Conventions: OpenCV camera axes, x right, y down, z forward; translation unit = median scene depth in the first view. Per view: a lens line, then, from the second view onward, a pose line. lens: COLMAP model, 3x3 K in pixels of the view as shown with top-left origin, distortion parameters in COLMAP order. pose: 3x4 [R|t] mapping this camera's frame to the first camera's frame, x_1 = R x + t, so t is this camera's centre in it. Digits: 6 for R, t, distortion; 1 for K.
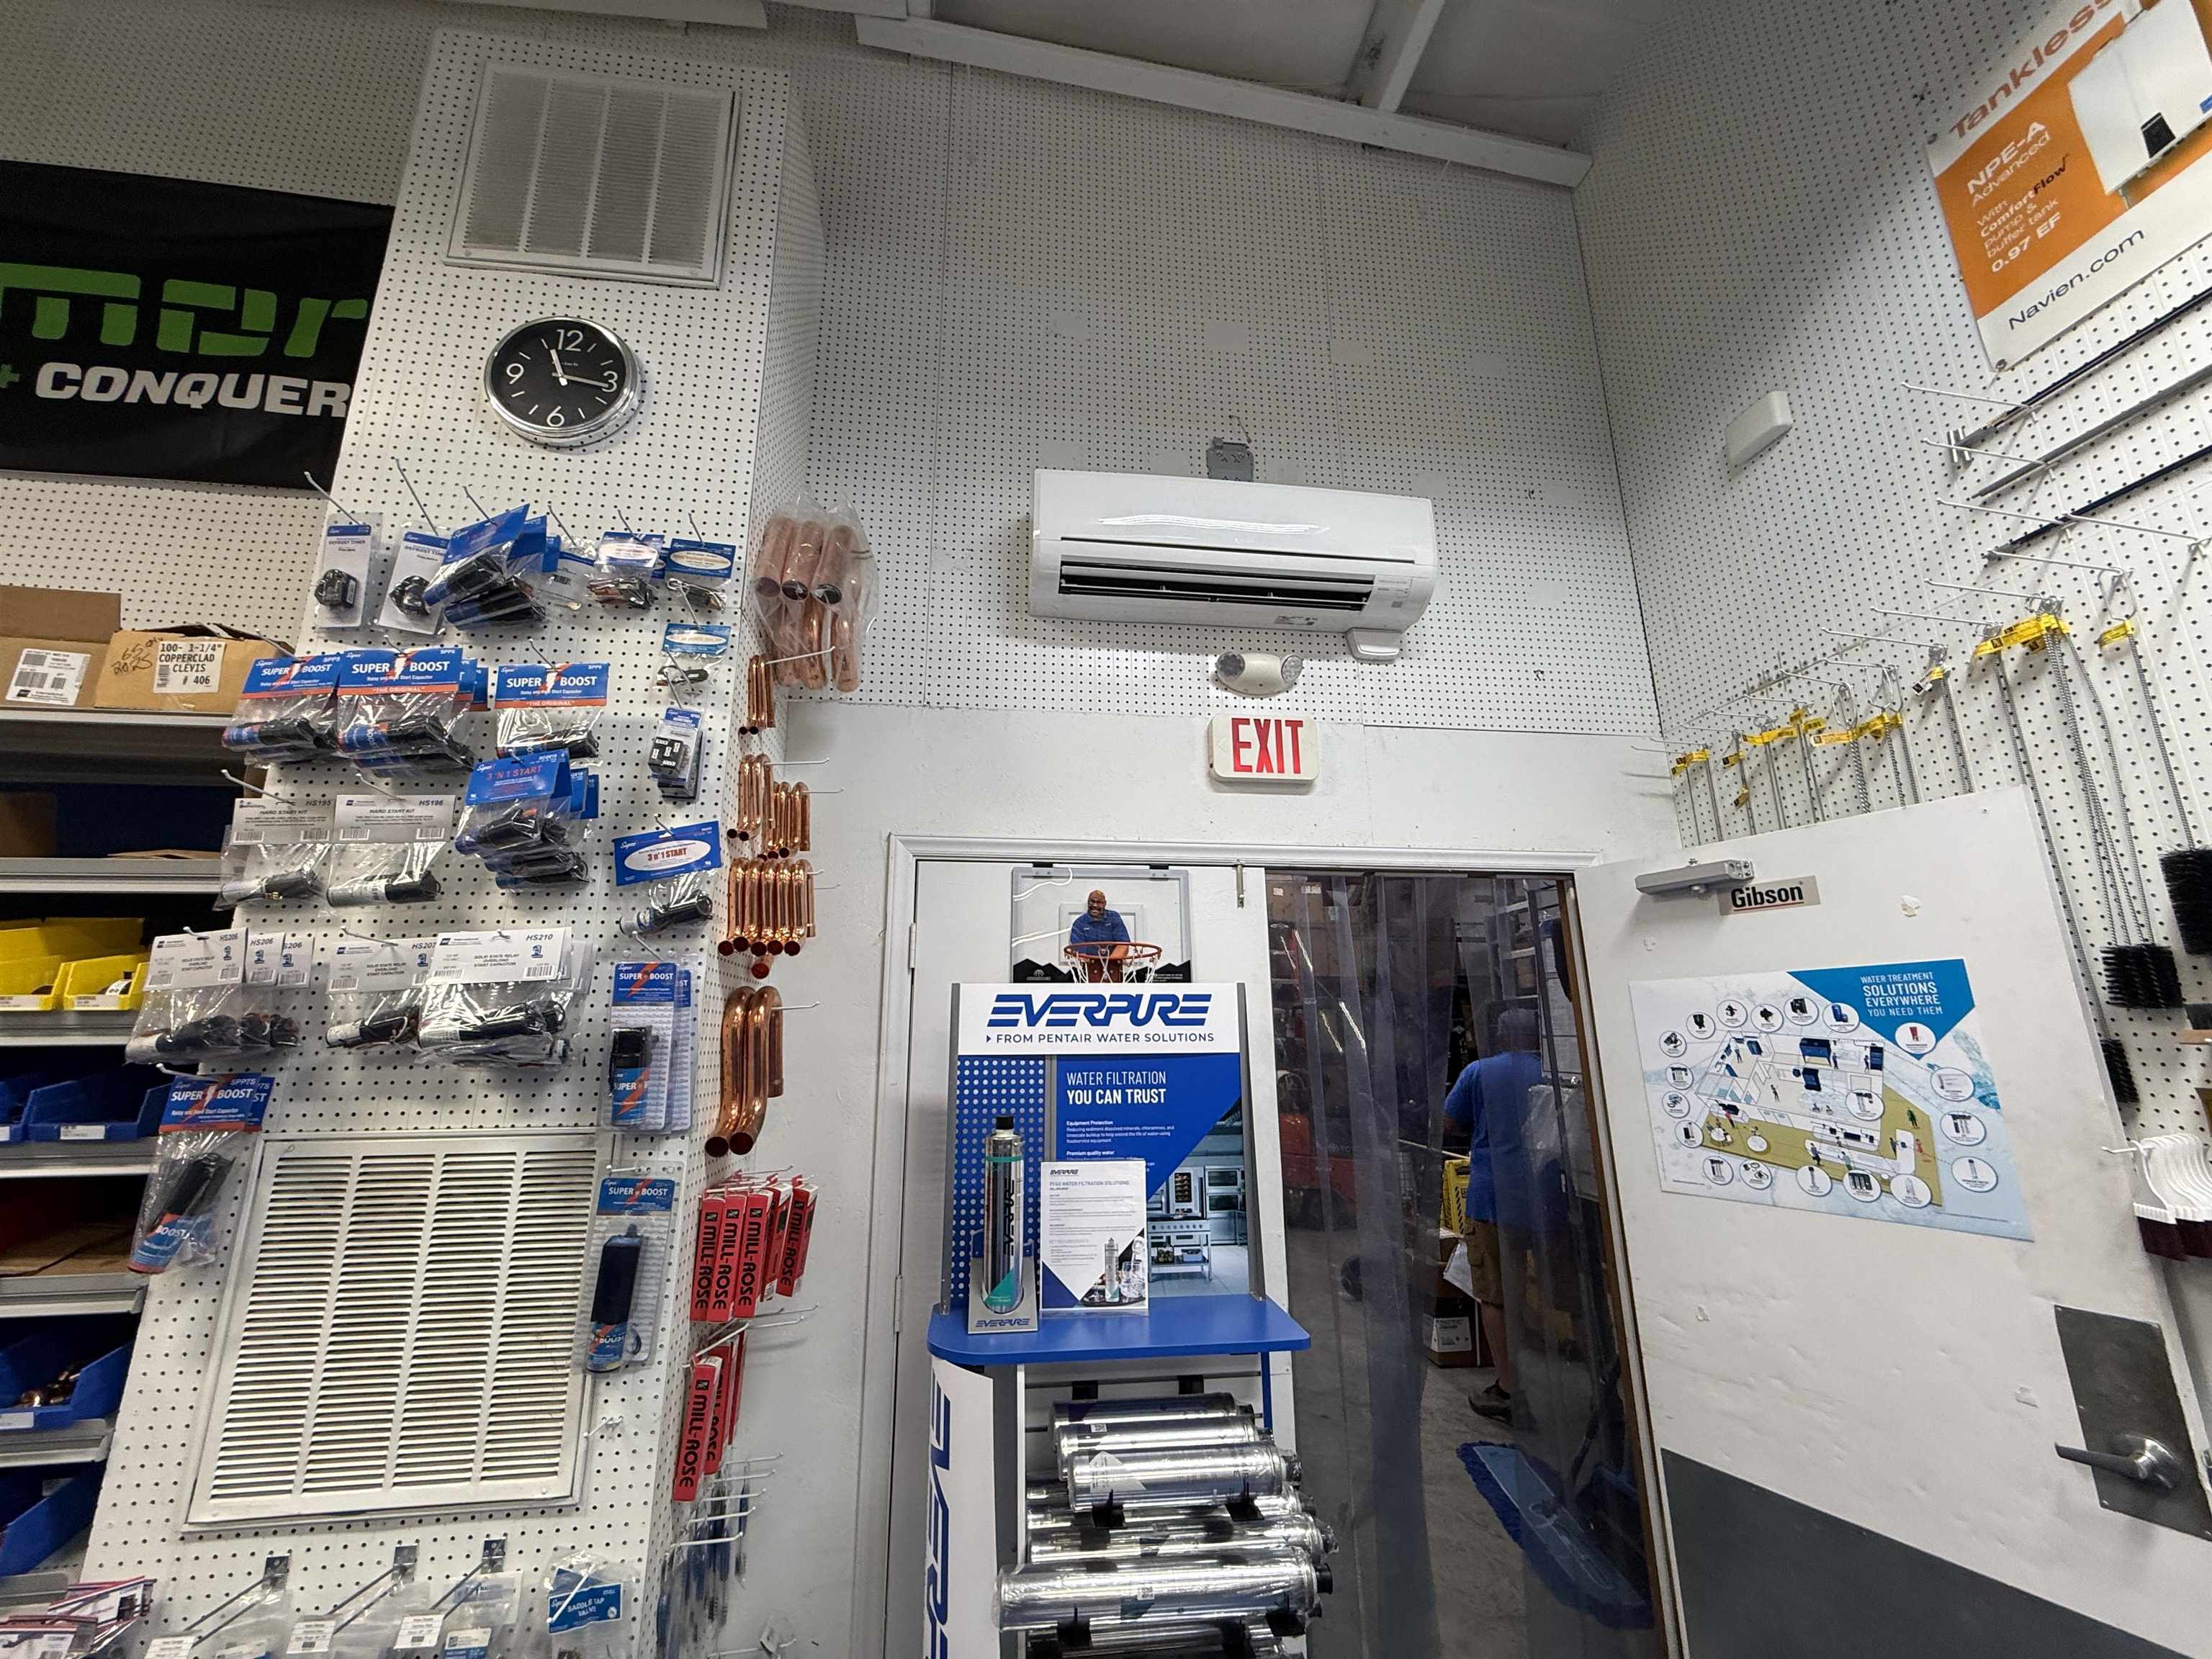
lens RADIAL K [[876.6, 0, 1104.9], [0, 876.6, 827.6], [0, 0, 1]] dist [0.002211, -0.000184]
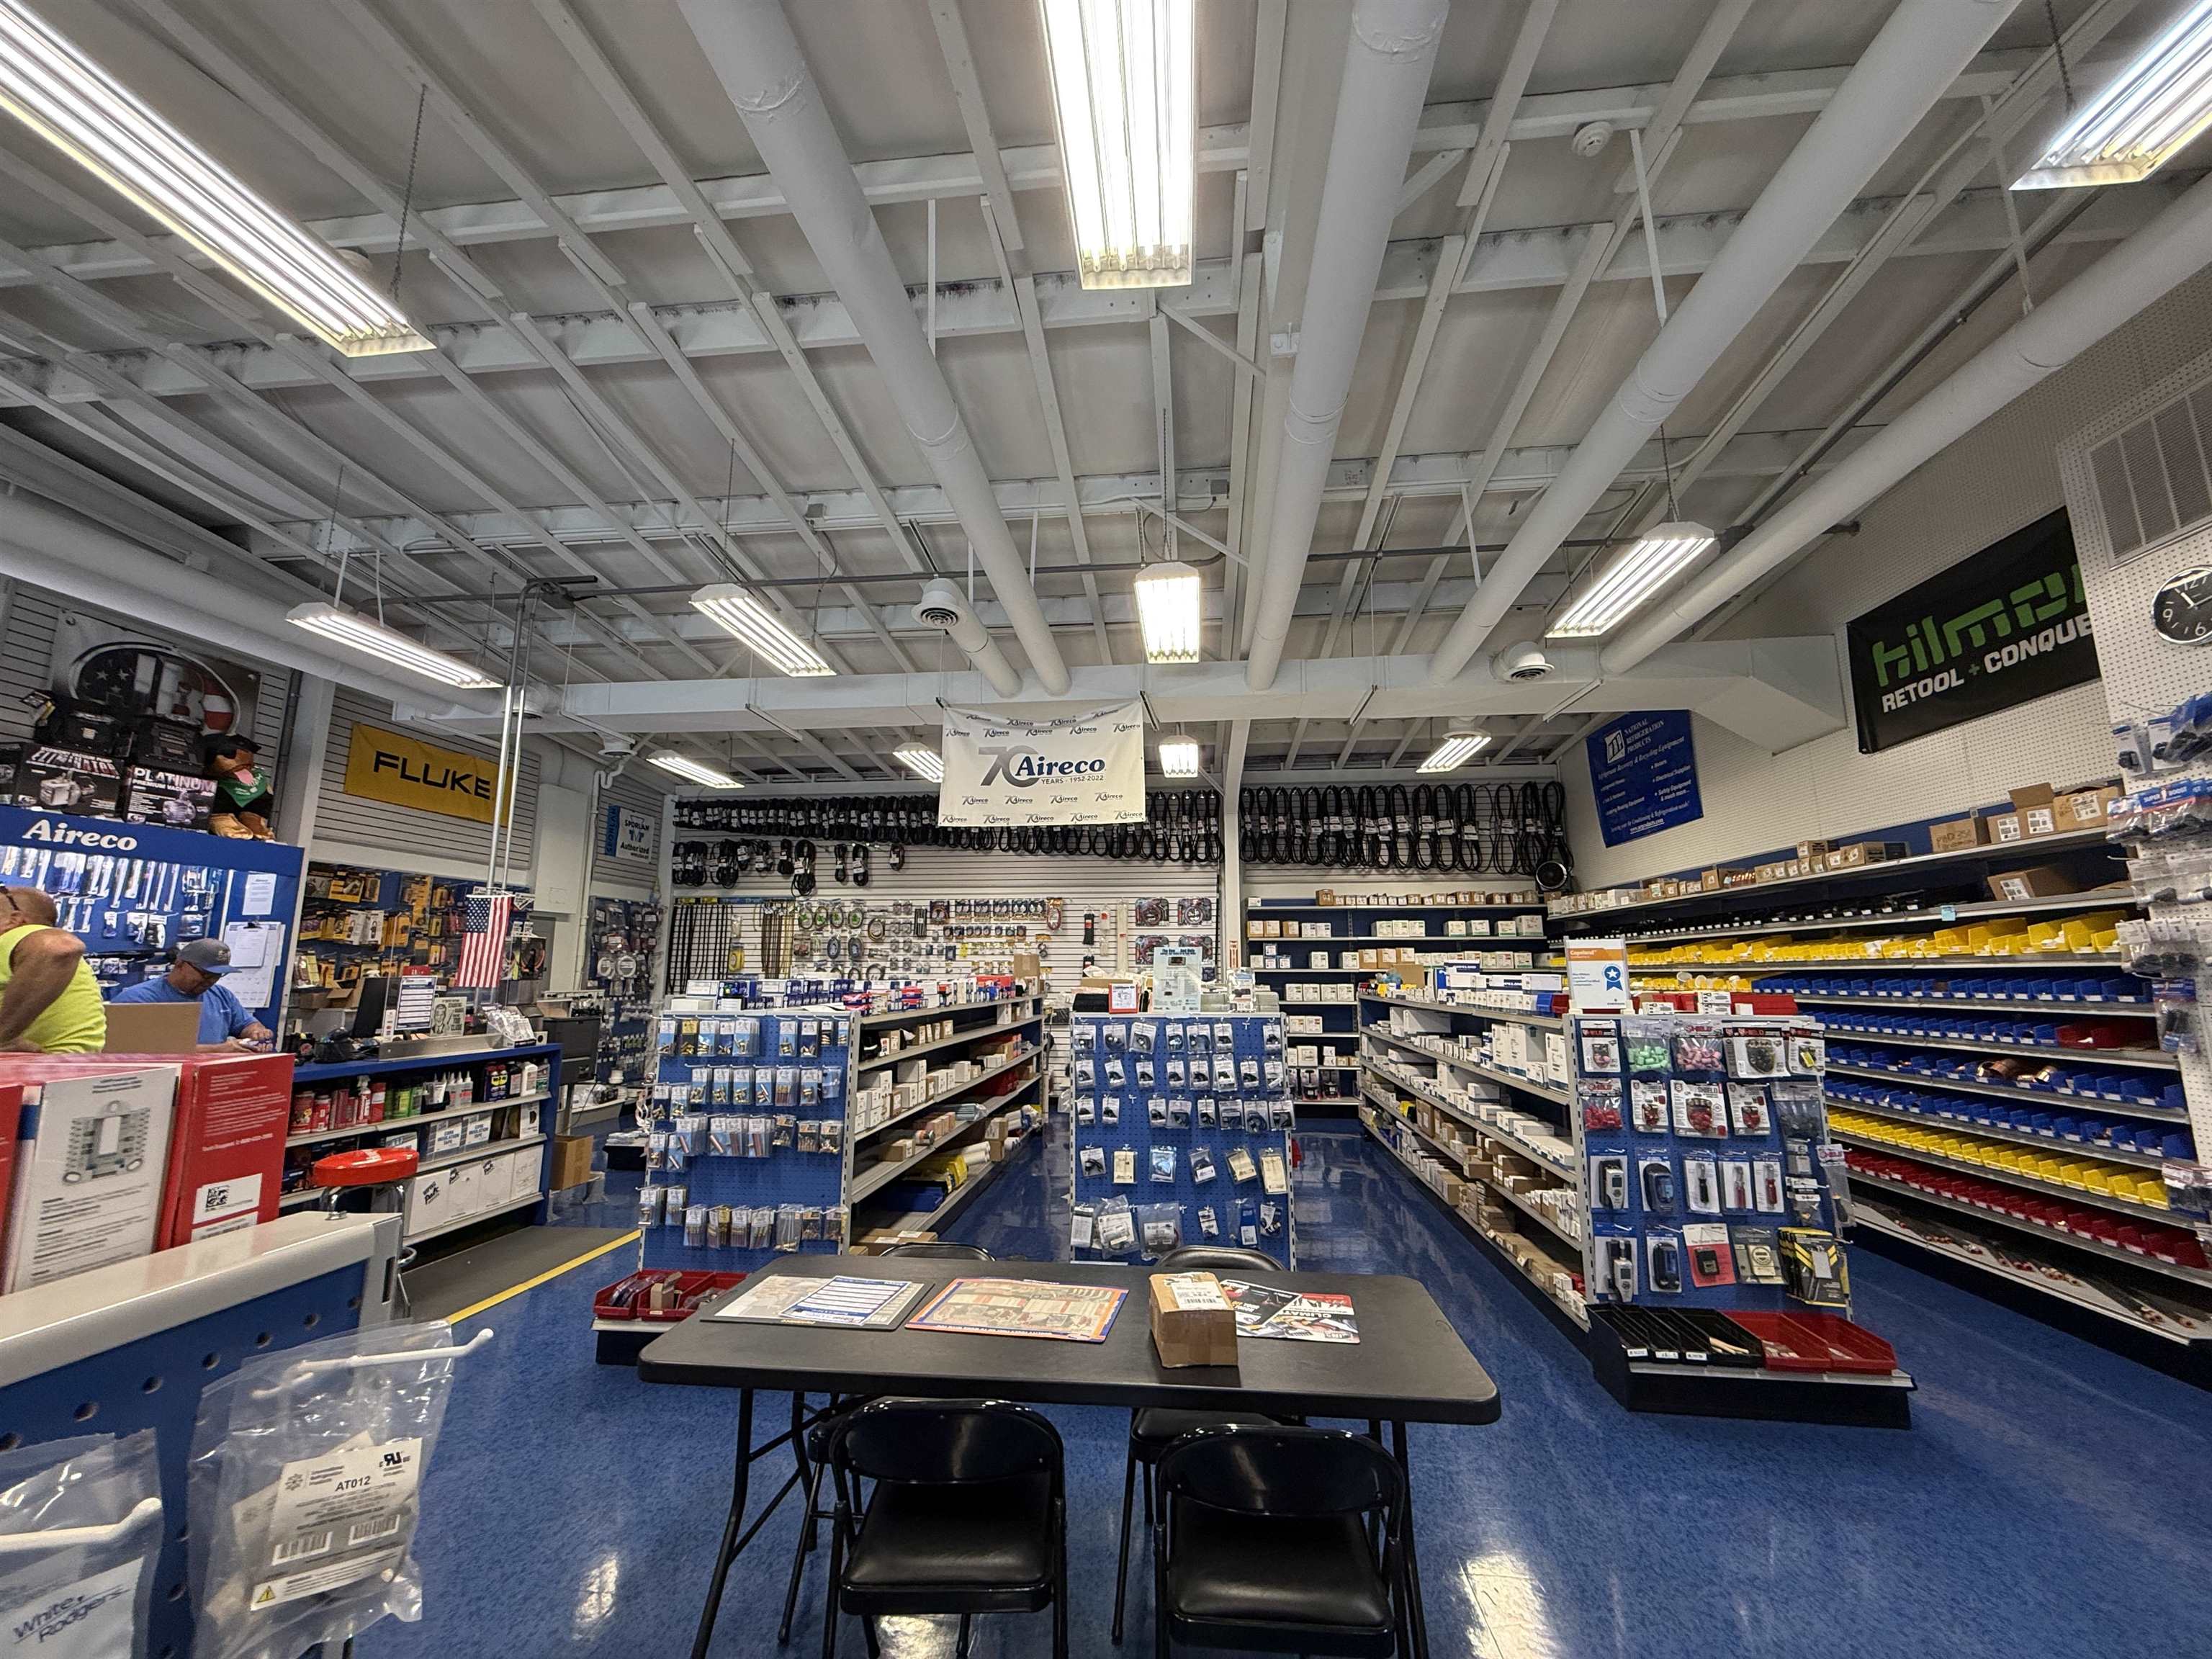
lens RADIAL K [[876.6, 0, 1094.3], [0, 876.6, 826.9], [0, 0, 1]] dist [0.002211, -0.000184]
pose [[-0.238450, -0.152155, -0.959161, 1.887313], [0.234980, 0.949264, -0.209002, -0.272947], [0.942298, -0.275220, -0.190599, -1.093094]]
